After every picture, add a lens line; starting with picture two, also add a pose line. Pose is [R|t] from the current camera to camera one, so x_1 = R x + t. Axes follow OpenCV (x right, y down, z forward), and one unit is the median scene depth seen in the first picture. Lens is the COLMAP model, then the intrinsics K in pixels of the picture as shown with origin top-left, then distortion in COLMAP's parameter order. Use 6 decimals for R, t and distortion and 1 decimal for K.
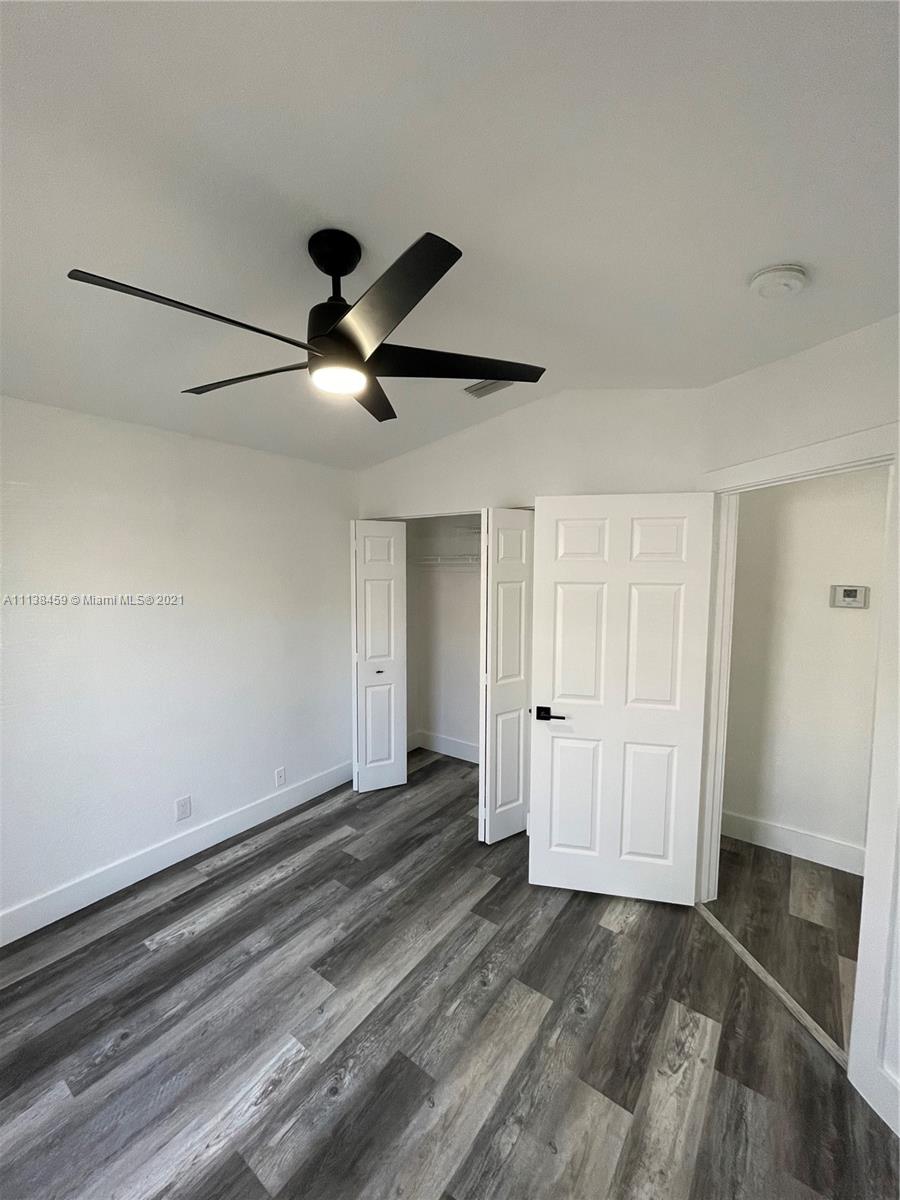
lens RADIAL K [[482.2, 0, 450.5], [0, 482.2, 604.2], [0, 0, 1]] dist [0.001829, 0.000039]
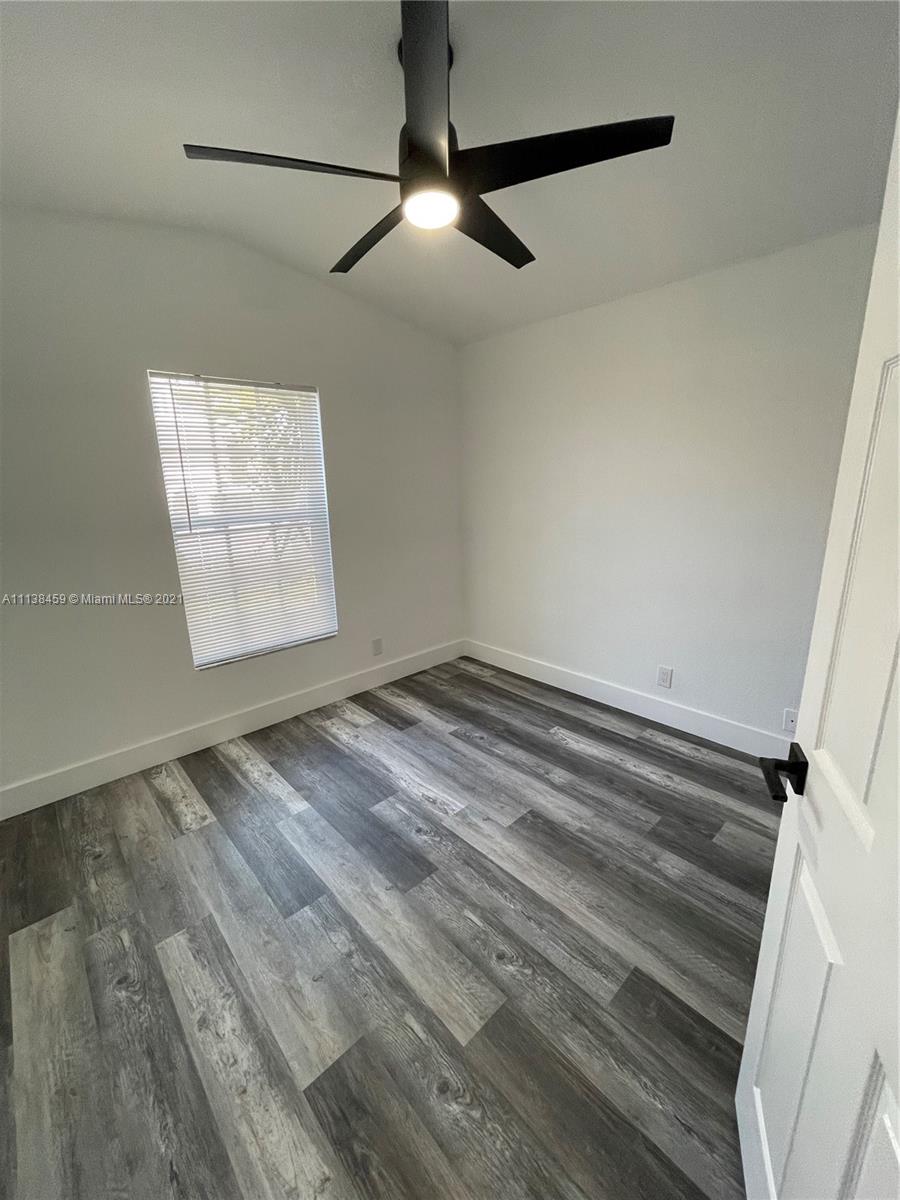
lens RADIAL K [[482.2, 0, 450.5], [0, 482.2, 604.2], [0, 0, 1]] dist [0.001829, 0.000039]
pose [[-0.190873, 0.246067, -0.950273, 0.708418], [-0.055152, 0.963854, 0.260661, 0.032940], [0.980064, 0.102163, -0.170403, 1.020863]]
